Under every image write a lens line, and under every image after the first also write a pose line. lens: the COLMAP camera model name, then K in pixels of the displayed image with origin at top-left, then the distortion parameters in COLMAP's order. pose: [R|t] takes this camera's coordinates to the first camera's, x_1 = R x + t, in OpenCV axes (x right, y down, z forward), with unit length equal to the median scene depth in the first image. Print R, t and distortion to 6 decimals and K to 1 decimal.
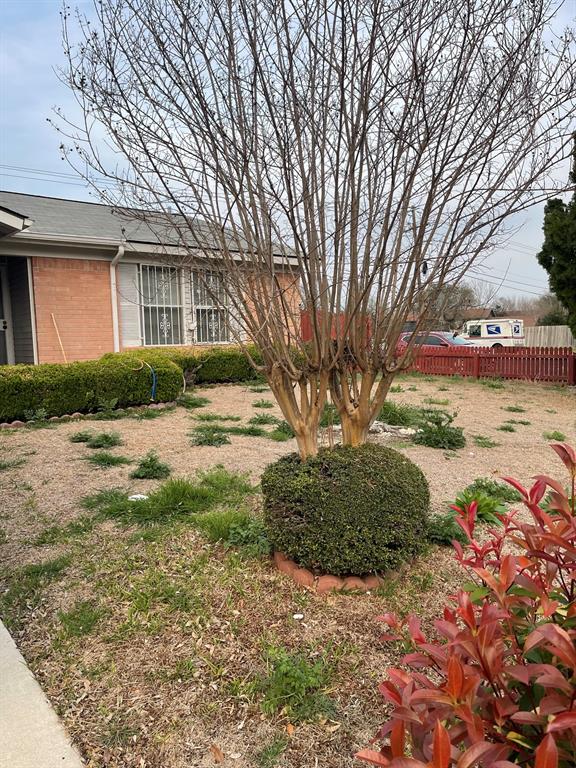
lens RADIAL K [[579.5, 0, 283.1], [0, 579.5, 389.4], [0, 0, 1]] dist [0.076384, -0.103258]
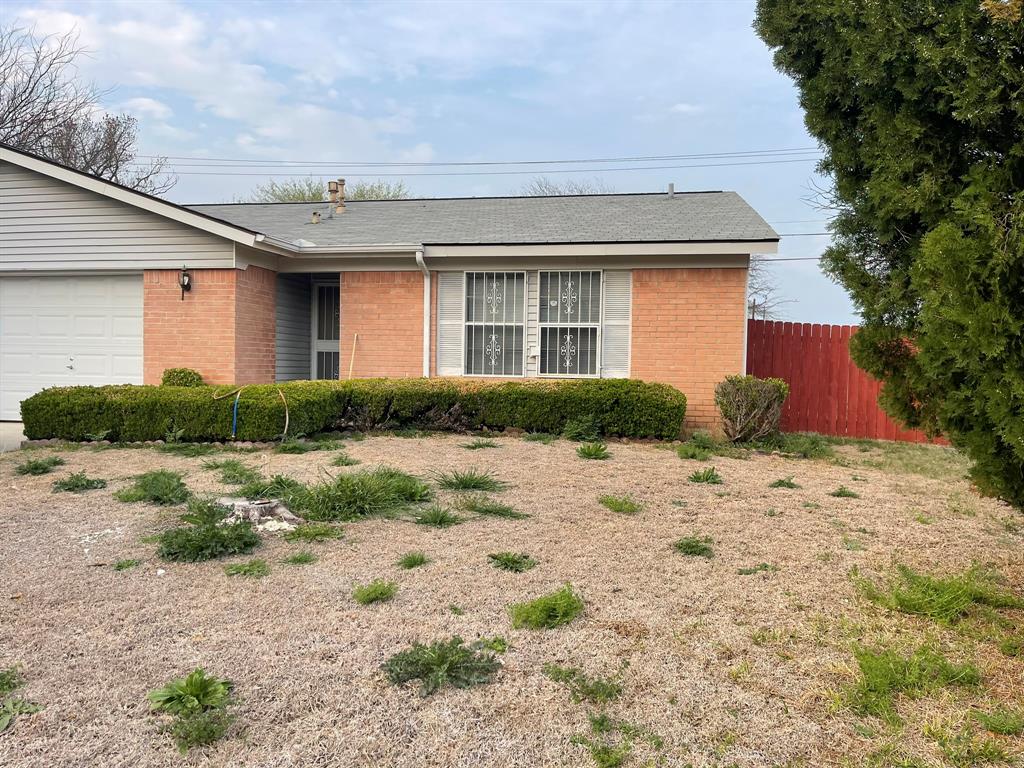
lens RADIAL K [[772.7, 0, 512.0], [0, 772.7, 385.5], [0, 0, 1]] dist [0.076384, -0.103258]
pose [[0.663442, 0.052629, -0.746374, 0.591345], [-0.097384, 0.995112, -0.016395, -0.052082], [0.741863, 0.083562, 0.665324, 0.373792]]
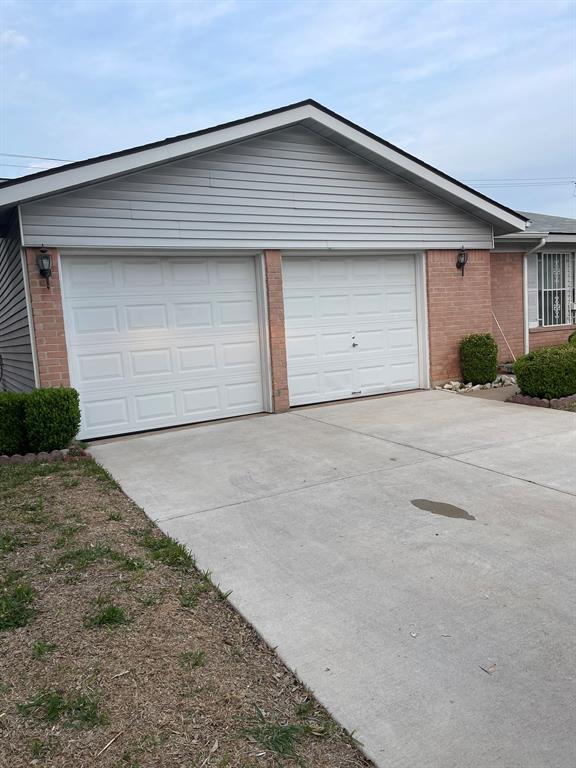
lens RADIAL K [[579.5, 0, 288.1], [0, 579.5, 388.4], [0, 0, 1]] dist [0.076384, -0.103258]
pose [[0.986485, -0.025226, -0.161898, -0.555935], [0.029073, 0.999347, 0.021433, 0.005159], [0.161252, -0.025850, 0.986575, -0.190146]]
